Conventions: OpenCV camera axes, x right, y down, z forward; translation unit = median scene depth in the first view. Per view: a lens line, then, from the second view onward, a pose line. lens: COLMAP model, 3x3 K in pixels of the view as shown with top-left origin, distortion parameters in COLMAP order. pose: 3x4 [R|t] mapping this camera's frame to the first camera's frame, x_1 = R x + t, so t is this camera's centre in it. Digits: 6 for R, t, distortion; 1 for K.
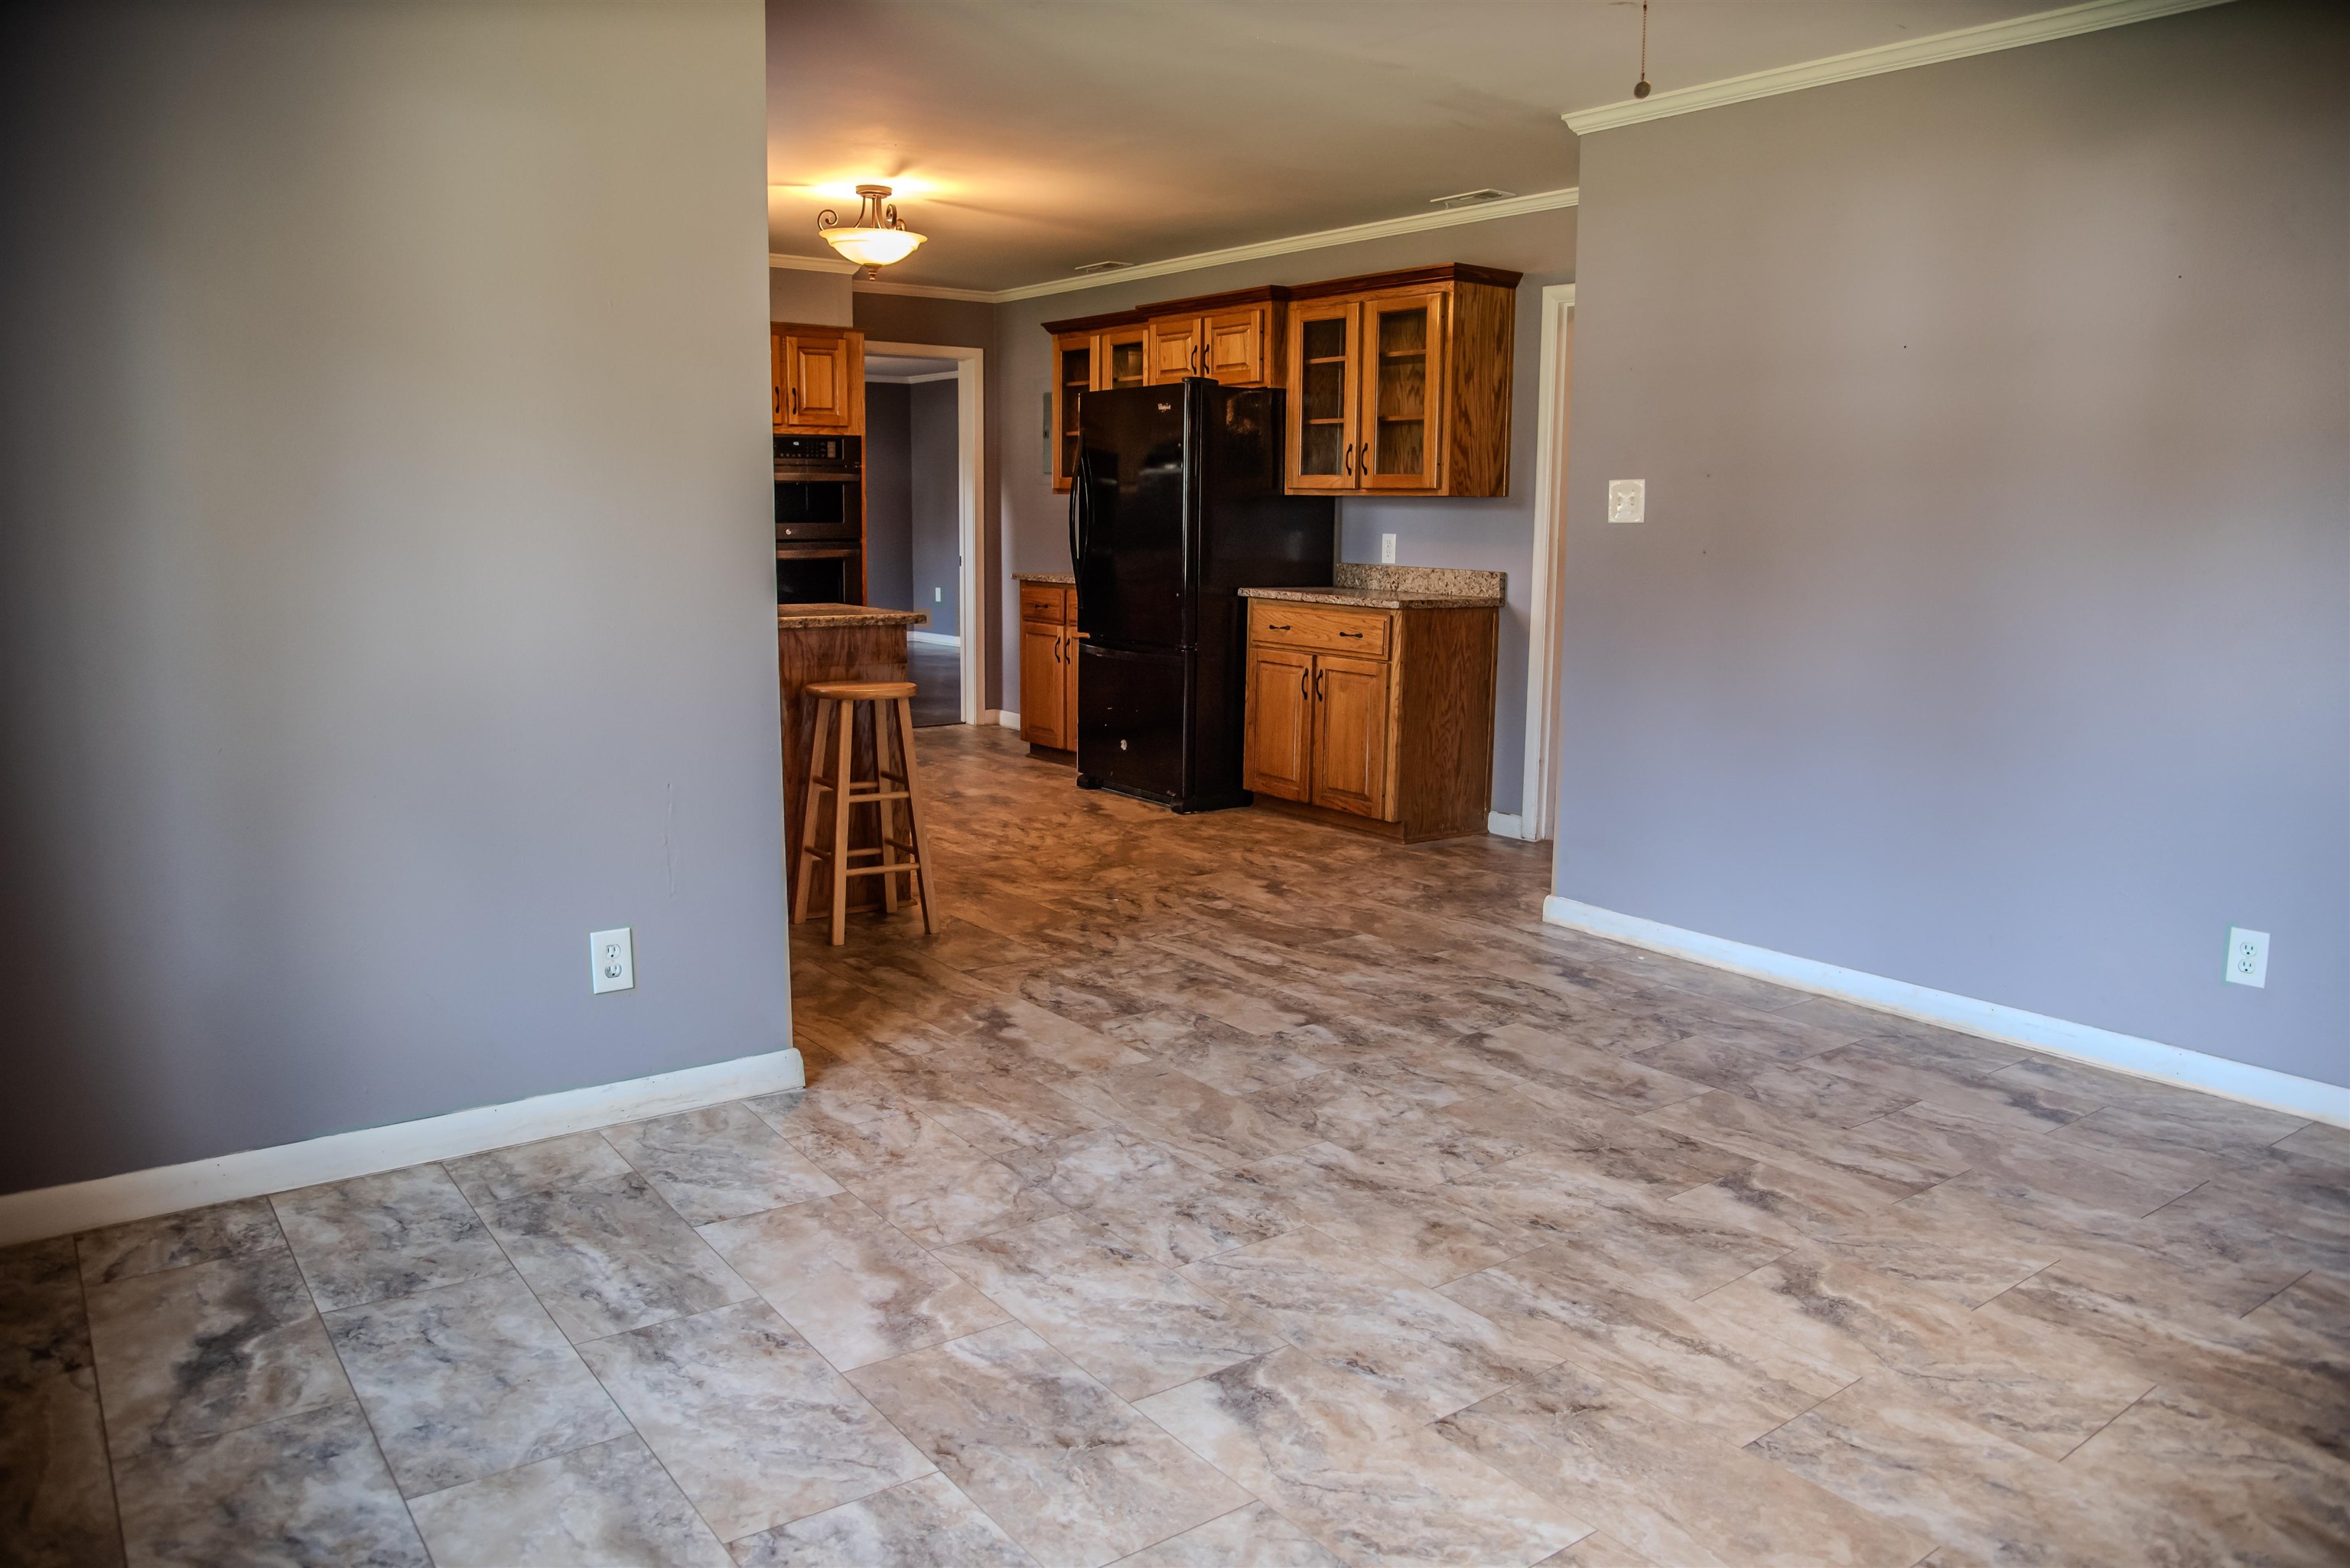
lens RADIAL K [[1679.8, 0, 1165.3], [0, 1679.8, 789.4], [0, 0, 1]] dist [-0.107350, 0.068336]
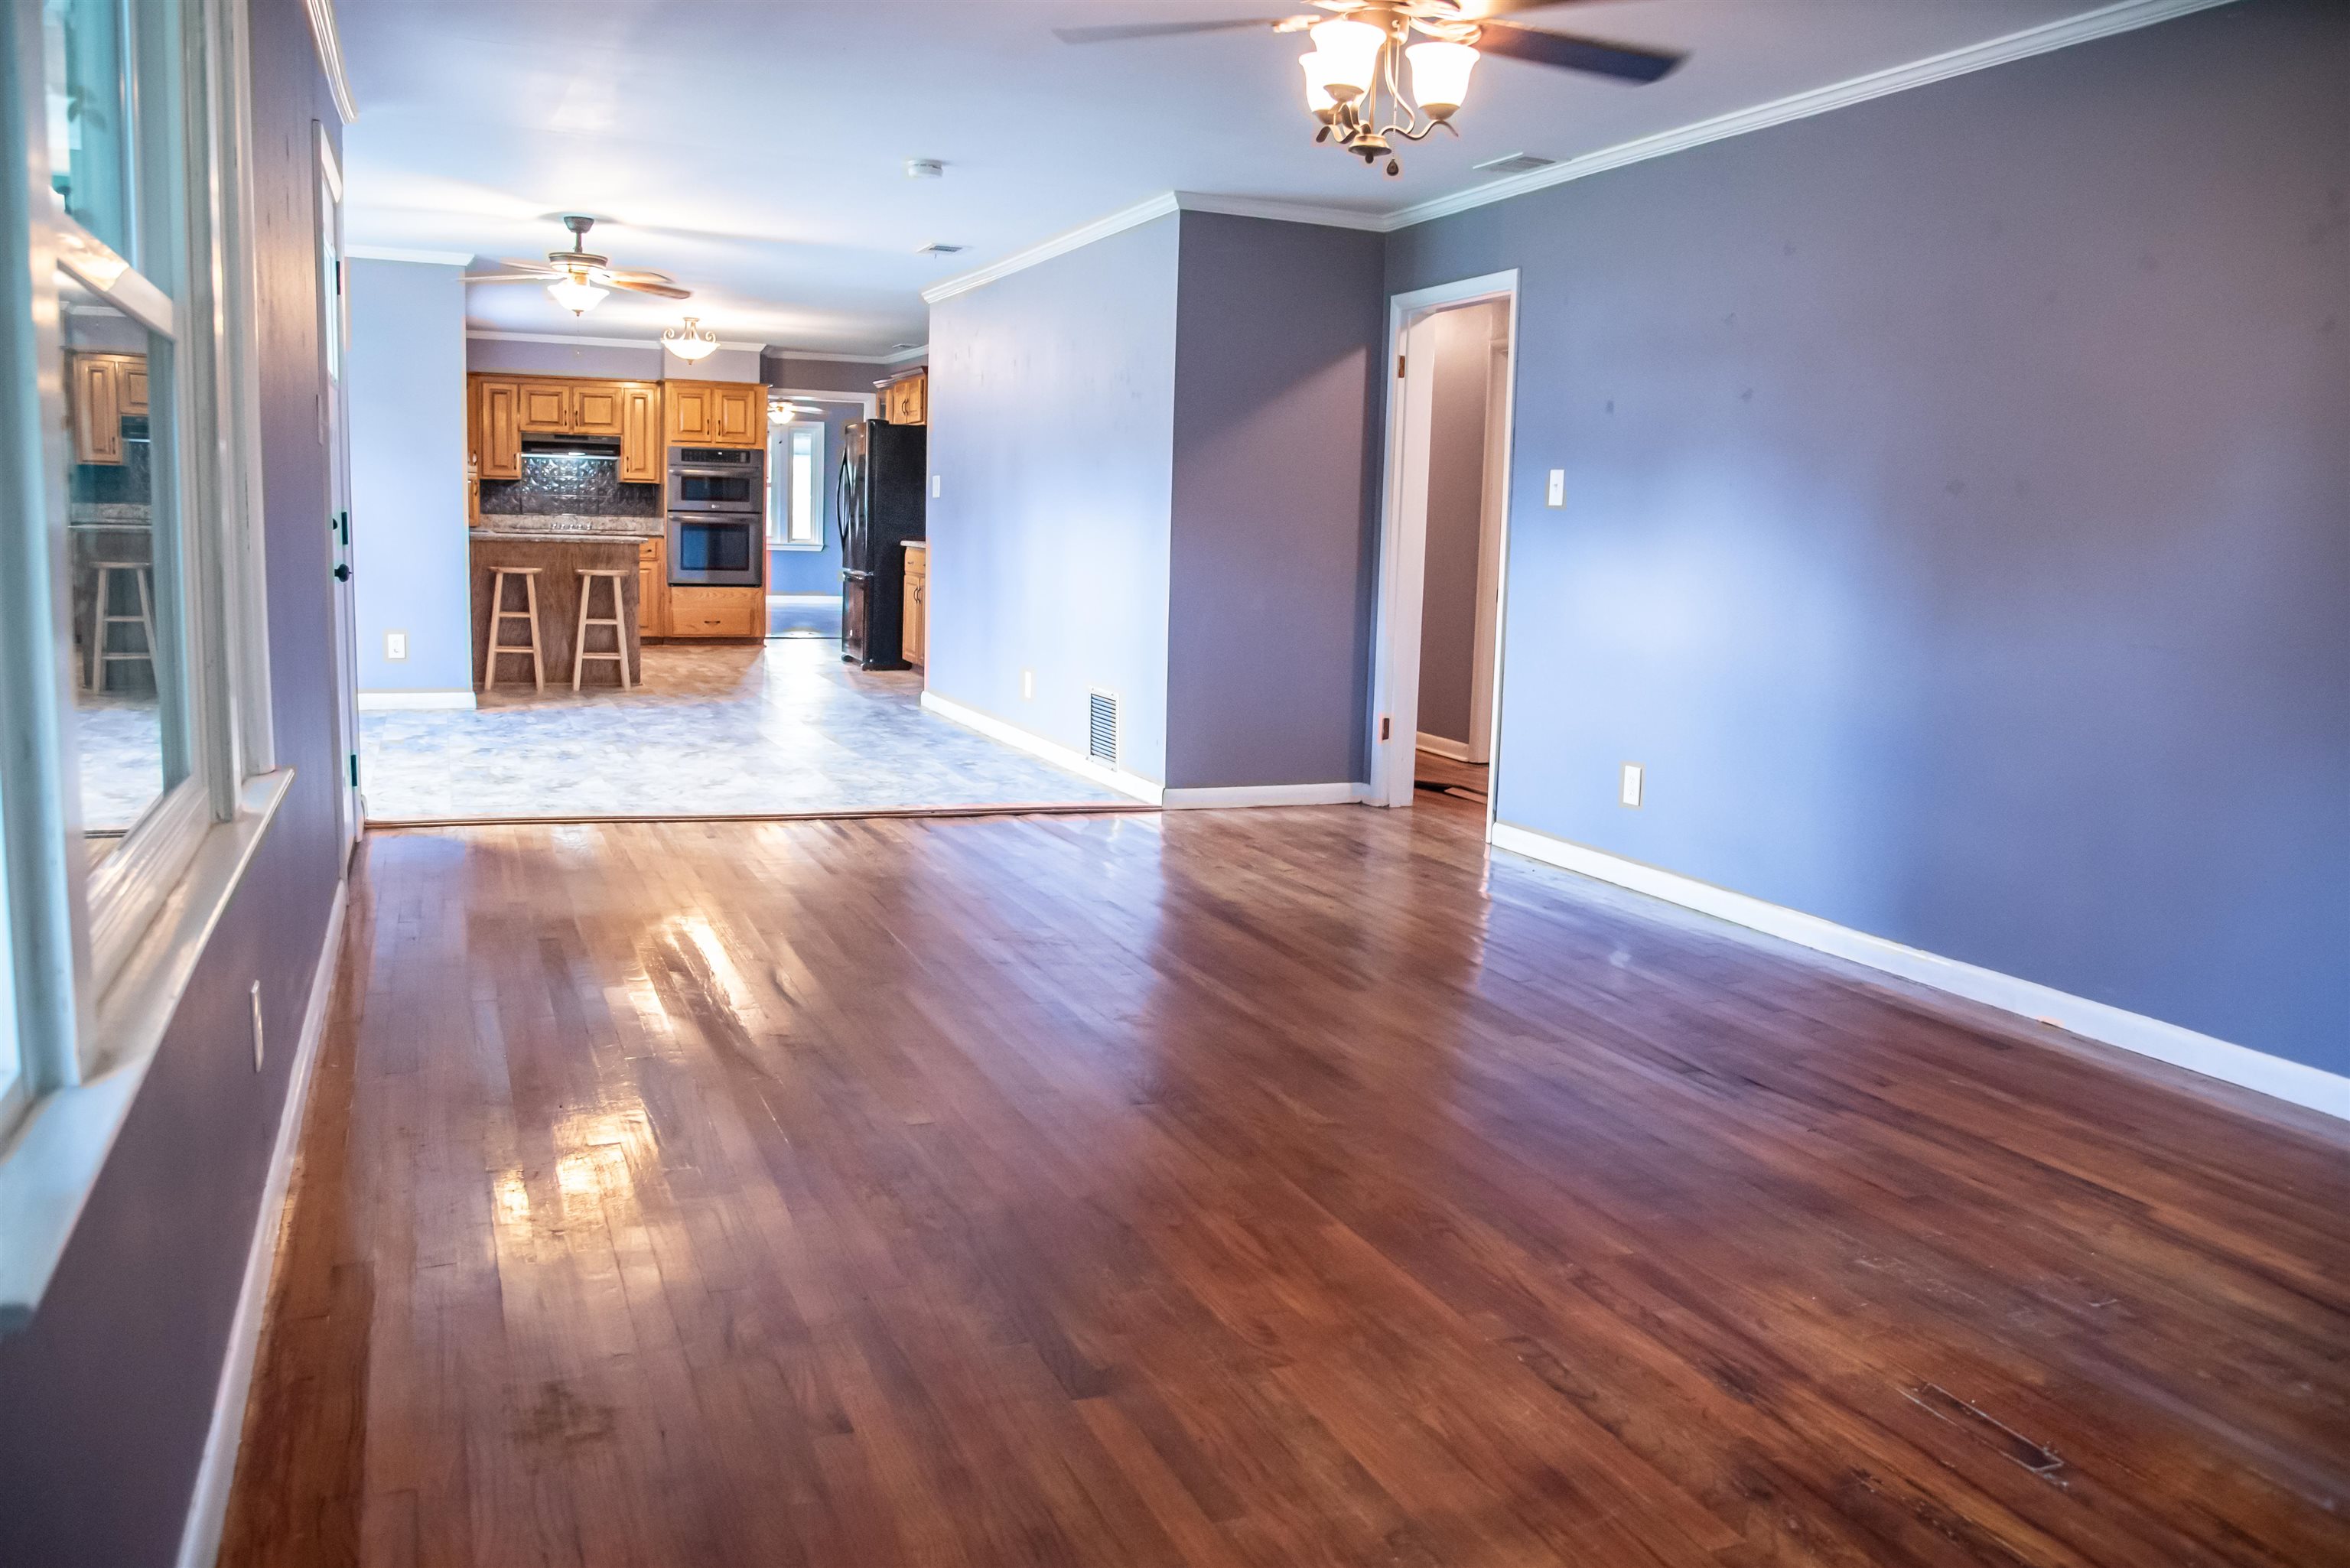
lens RADIAL K [[1785.1, 0, 1139.2], [0, 1785.1, 788.8], [0, 0, 1]] dist [-0.066771, 0.006540]
pose [[0.966609, 0.062035, -0.248634, 0.843536], [-0.066296, 0.997761, -0.008791, 0.150645], [0.247532, 0.024981, 0.968558, -0.797210]]
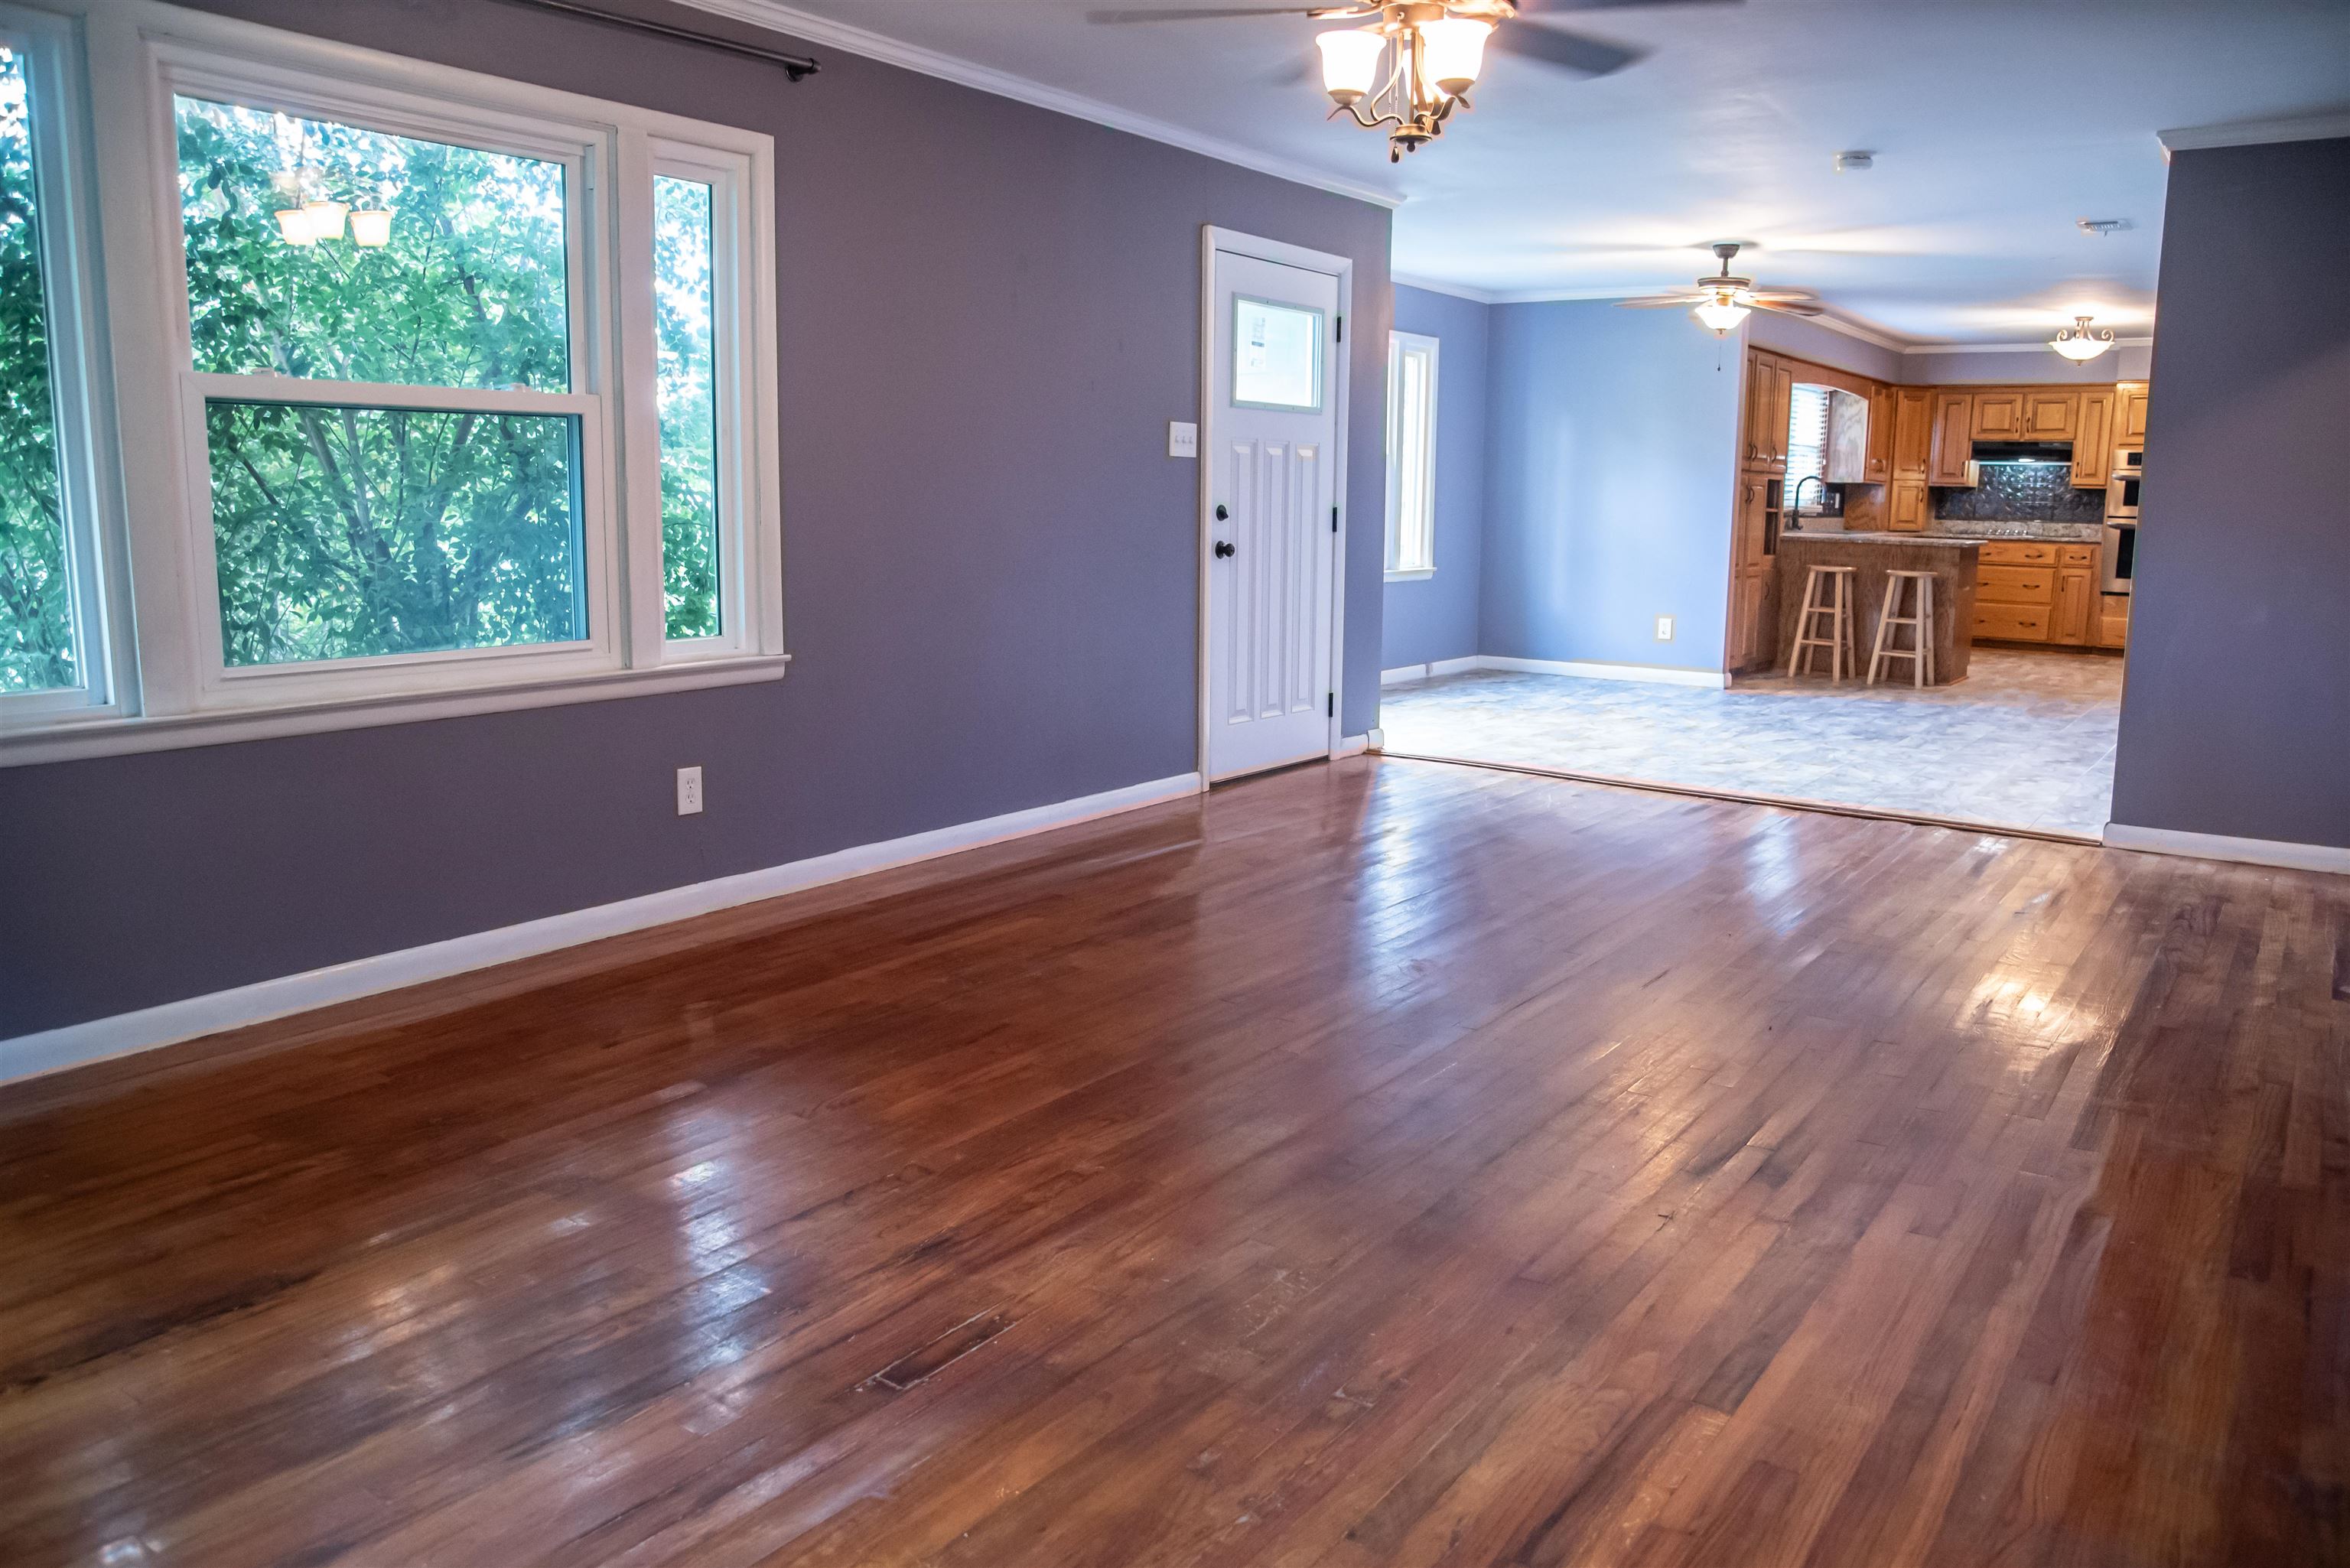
lens RADIAL K [[1679.8, 0, 1165.3], [0, 1679.8, 789.4], [0, 0, 1]] dist [-0.107350, 0.068336]
pose [[0.302659, 0.165448, -0.938629, 1.284092], [-0.164274, 0.979135, 0.119618, 0.096670], [0.938835, 0.117989, 0.323523, -0.467351]]
